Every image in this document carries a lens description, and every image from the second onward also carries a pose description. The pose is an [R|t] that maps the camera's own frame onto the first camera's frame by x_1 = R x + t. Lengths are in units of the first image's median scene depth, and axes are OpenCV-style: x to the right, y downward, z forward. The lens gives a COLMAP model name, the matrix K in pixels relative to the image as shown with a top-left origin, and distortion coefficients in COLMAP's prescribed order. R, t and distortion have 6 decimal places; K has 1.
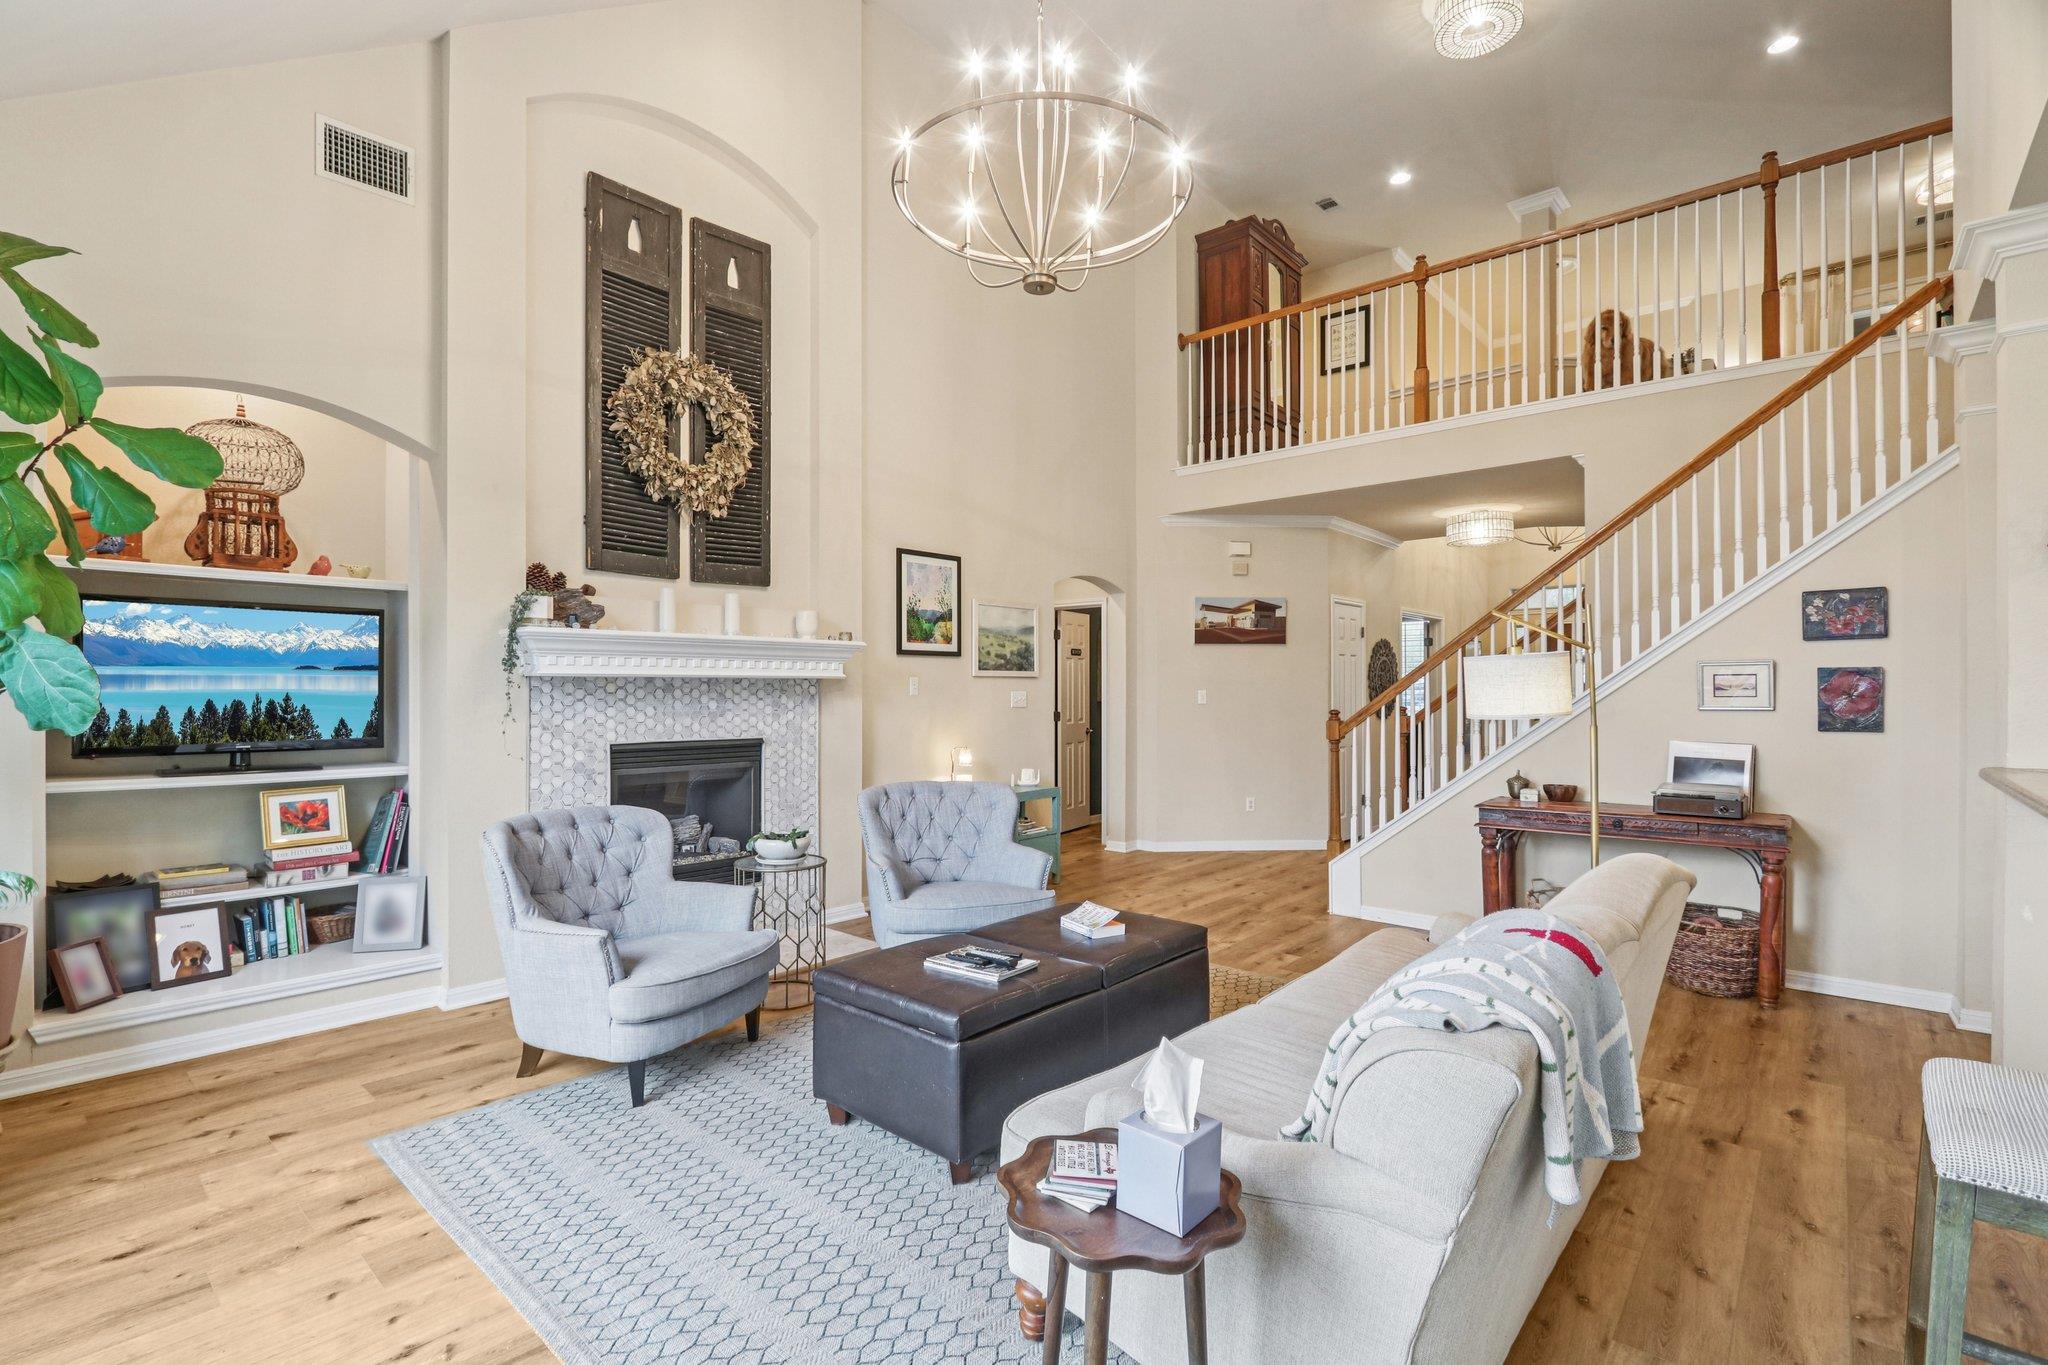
lens RADIAL K [[939.1, 0, 993.1], [0, 939.1, 686.2], [0, 0, 1]] dist [-0.015815, 0.001006]
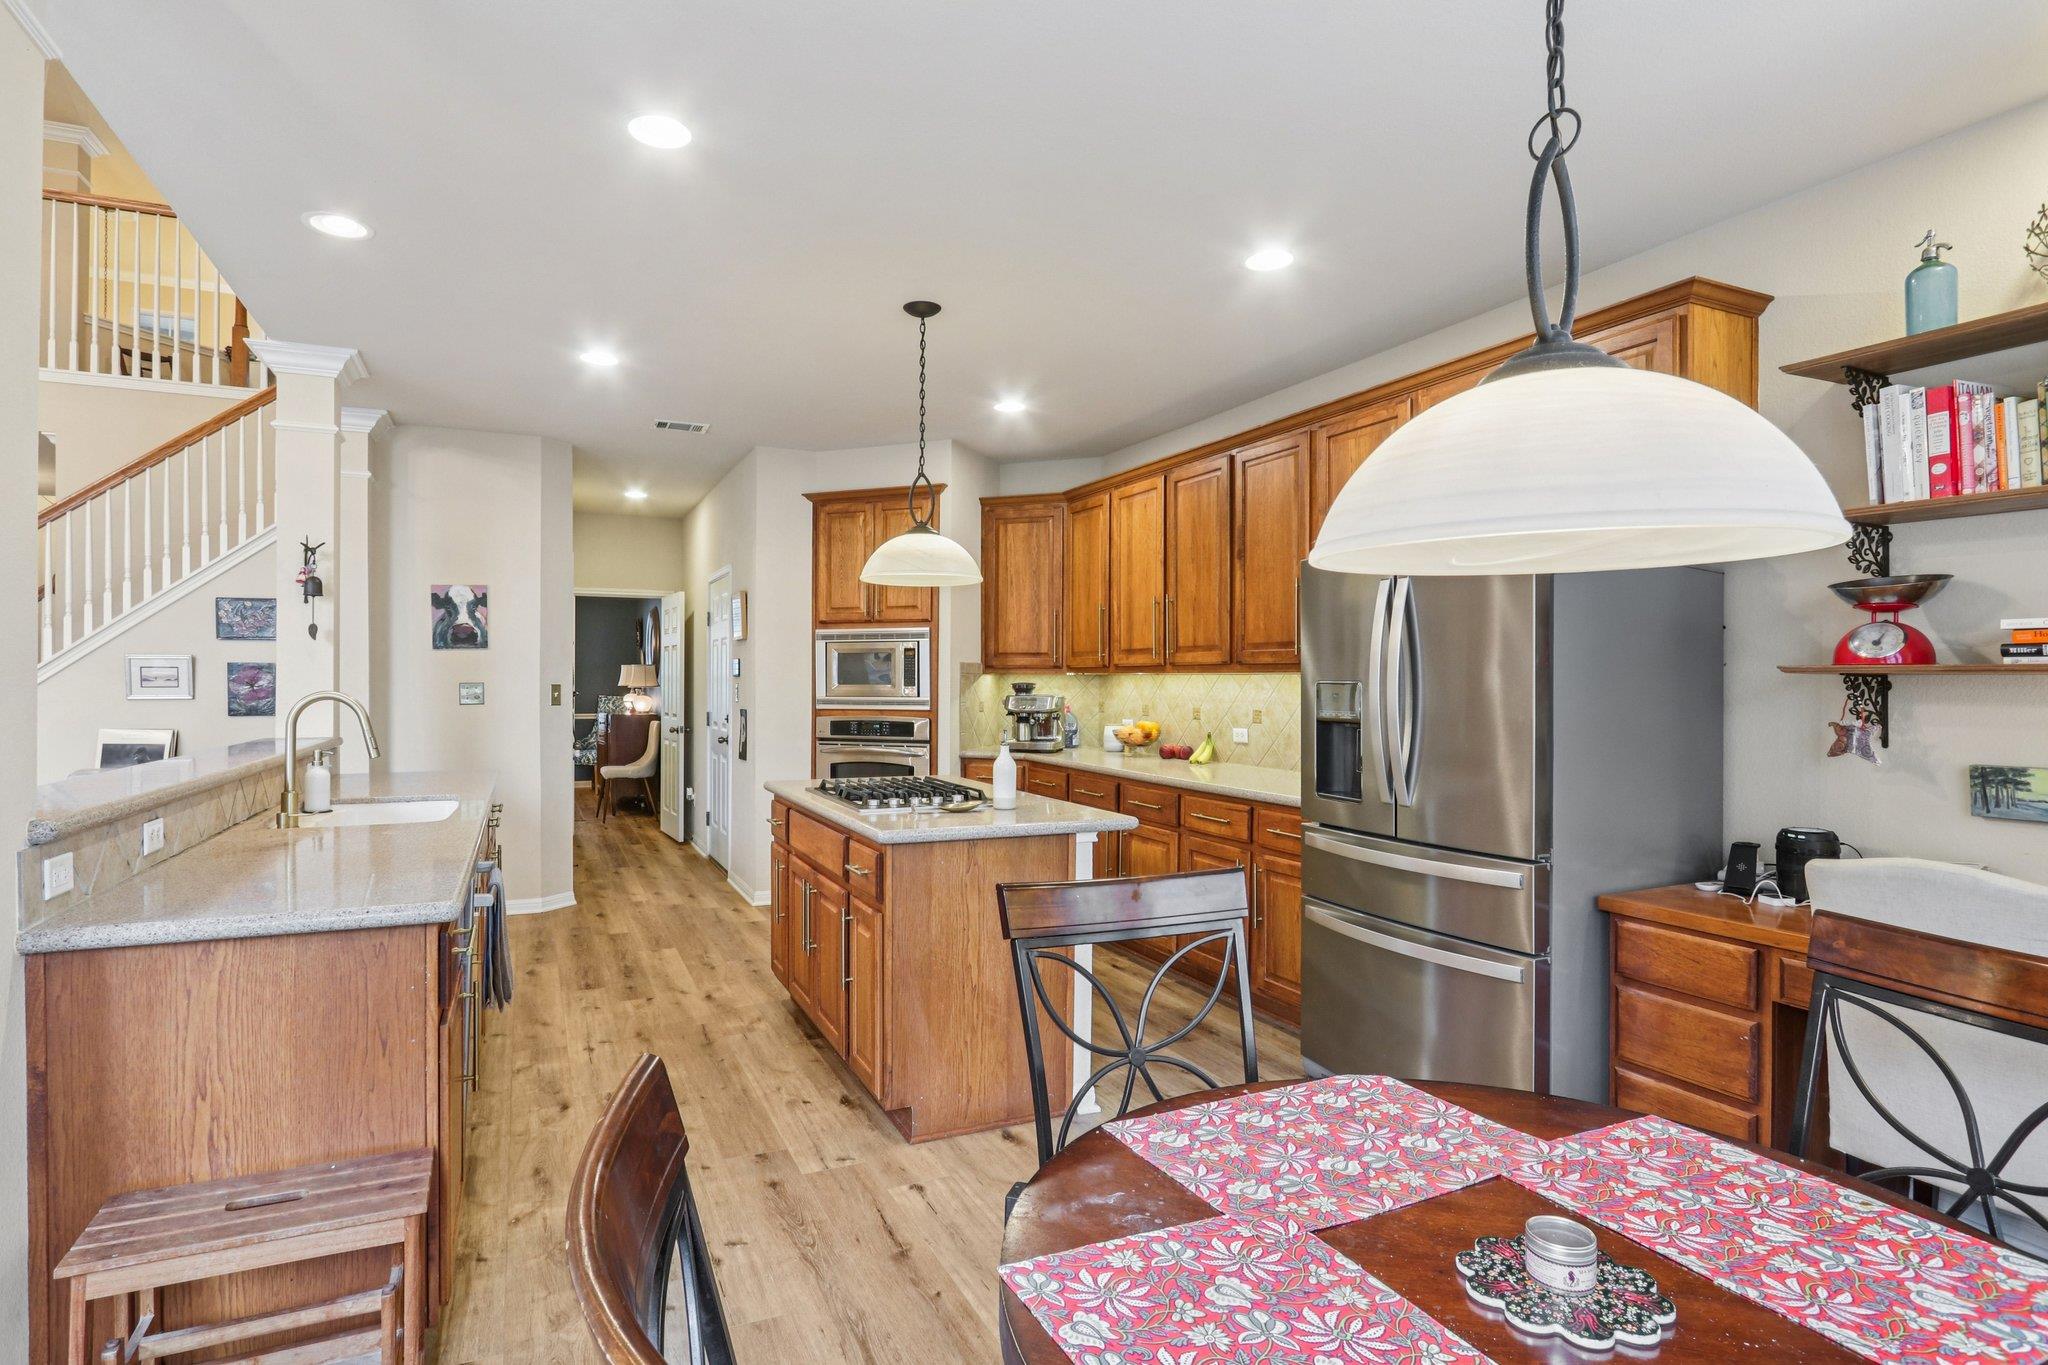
lens RADIAL K [[1051.1, 0, 990.0], [0, 1051.1, 685.0], [0, 0, 1]] dist [-0.013619, 0.000956]
pose [[0.402660, -0.000490, 0.915350, 0.054033], [-0.008346, 0.999956, 0.004207, -0.004520], [-0.915312, -0.009333, 0.402638, -0.380824]]
